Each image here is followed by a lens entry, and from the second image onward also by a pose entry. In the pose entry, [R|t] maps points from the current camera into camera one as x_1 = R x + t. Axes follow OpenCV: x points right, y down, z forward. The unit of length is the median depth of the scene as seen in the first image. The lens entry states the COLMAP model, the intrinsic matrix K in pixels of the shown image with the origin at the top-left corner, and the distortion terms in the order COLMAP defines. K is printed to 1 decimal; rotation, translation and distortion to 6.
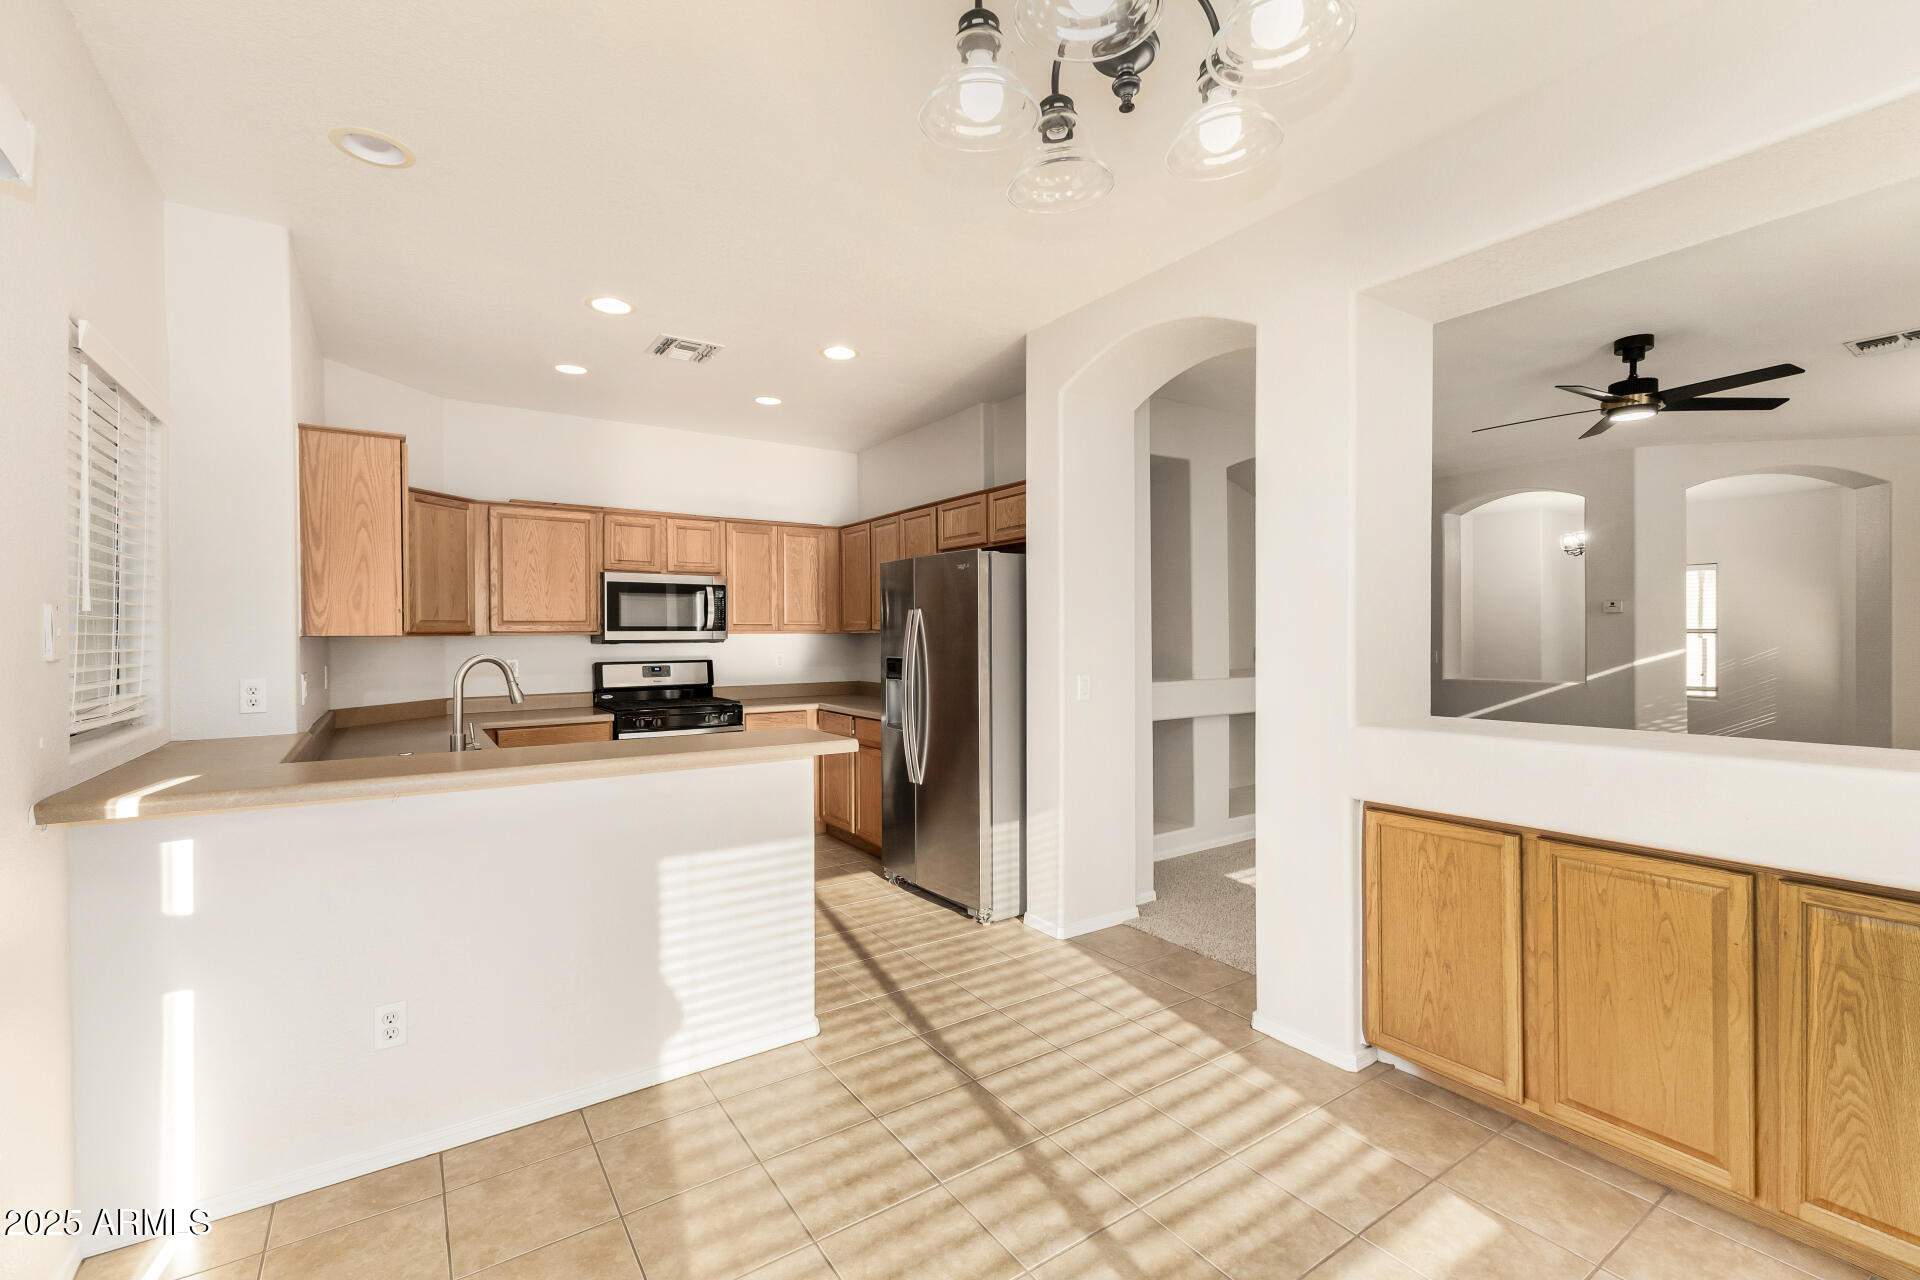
lens RADIAL K [[838.3, 0, 950.1], [0, 838.3, 633.8], [0, 0, 1]] dist [0.003627, -0.002197]
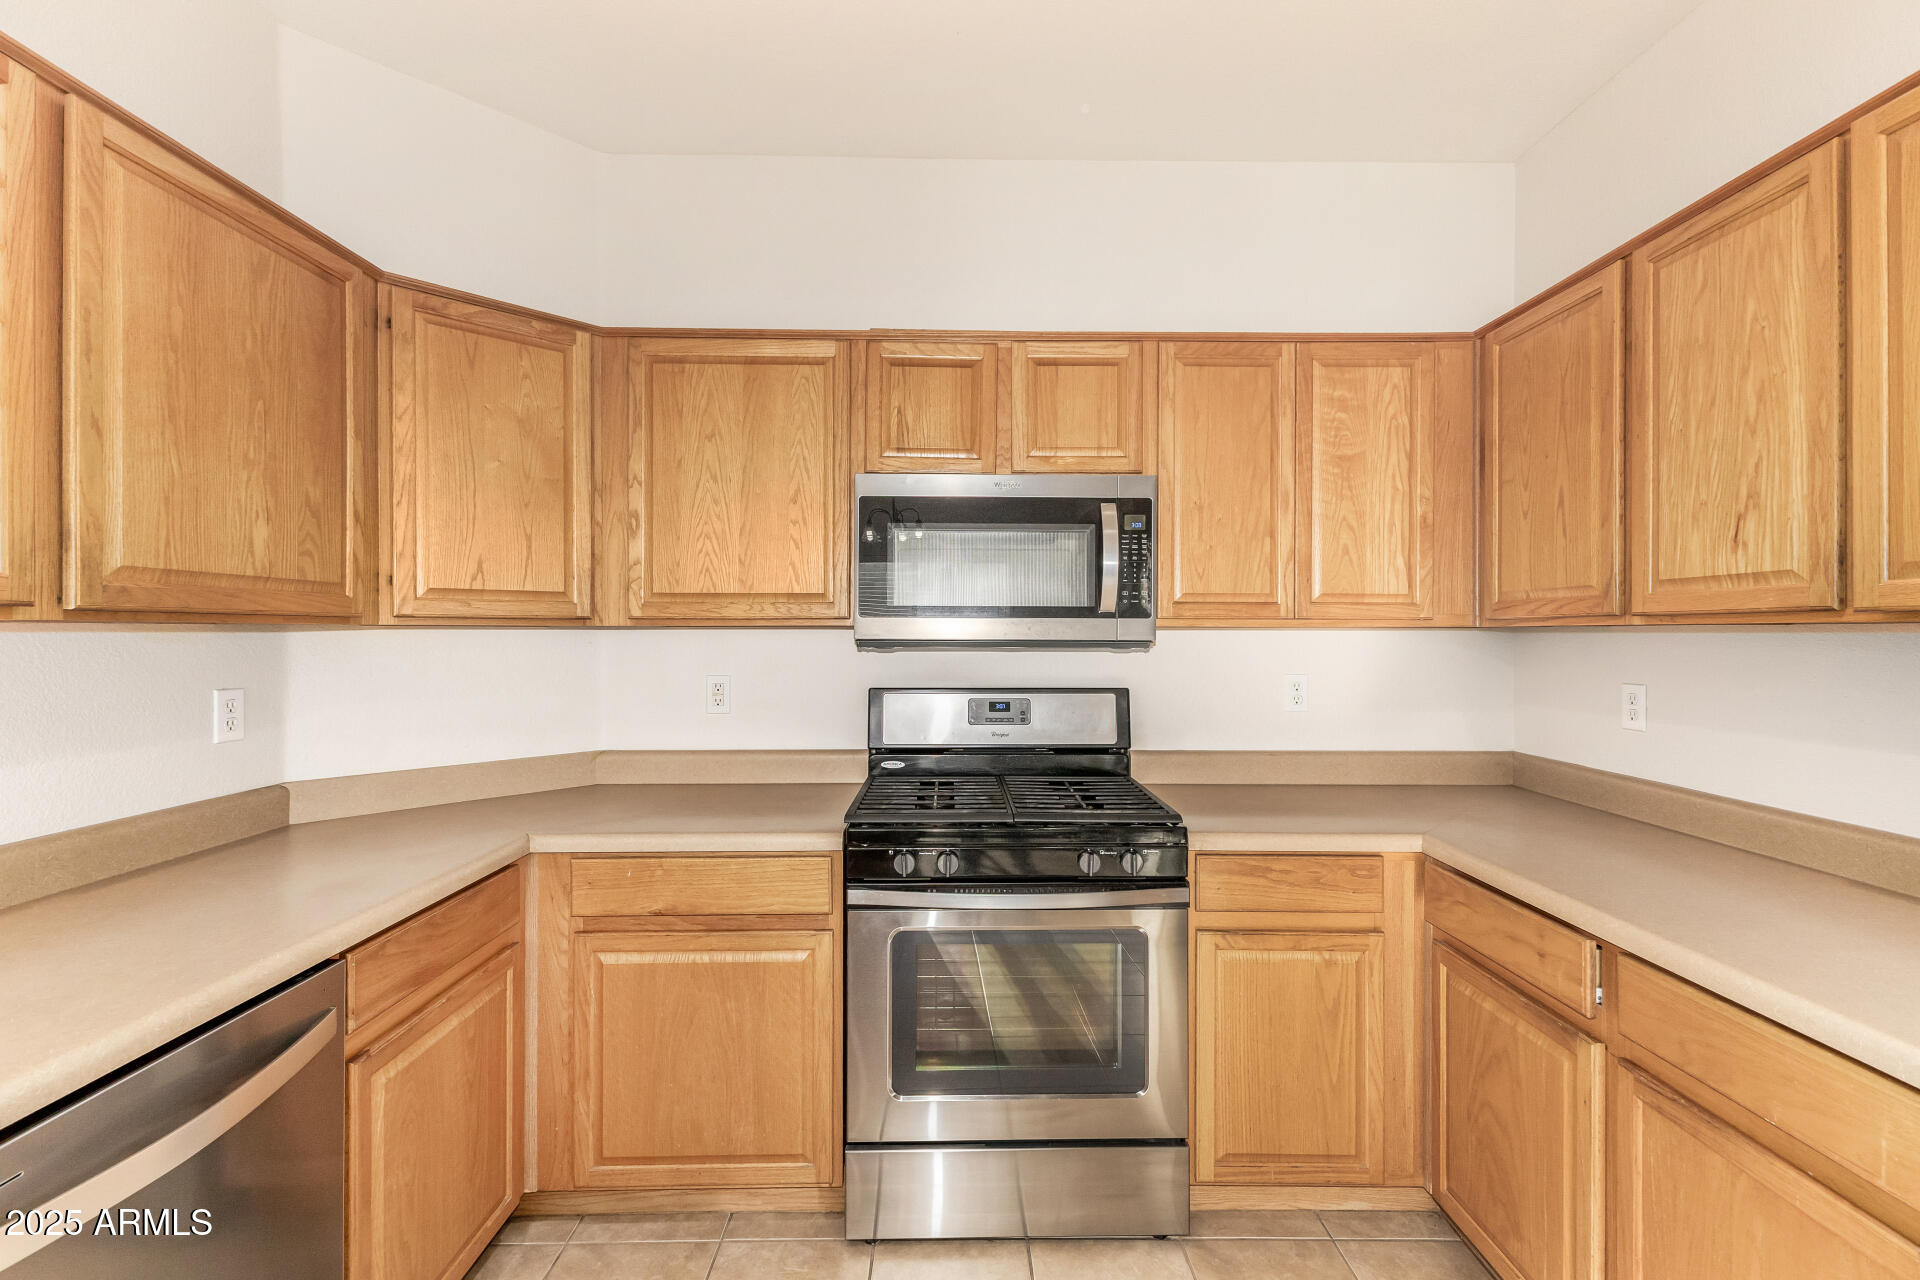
lens RADIAL K [[838.3, 0, 956.1], [0, 838.3, 627.5], [0, 0, 1]] dist [0.003627, -0.002197]
pose [[0.839741, 0.009320, -0.542908, -0.133202], [-0.010702, 0.999943, 0.000613, 0.000793], [0.542882, 0.005295, 0.839792, 0.623668]]
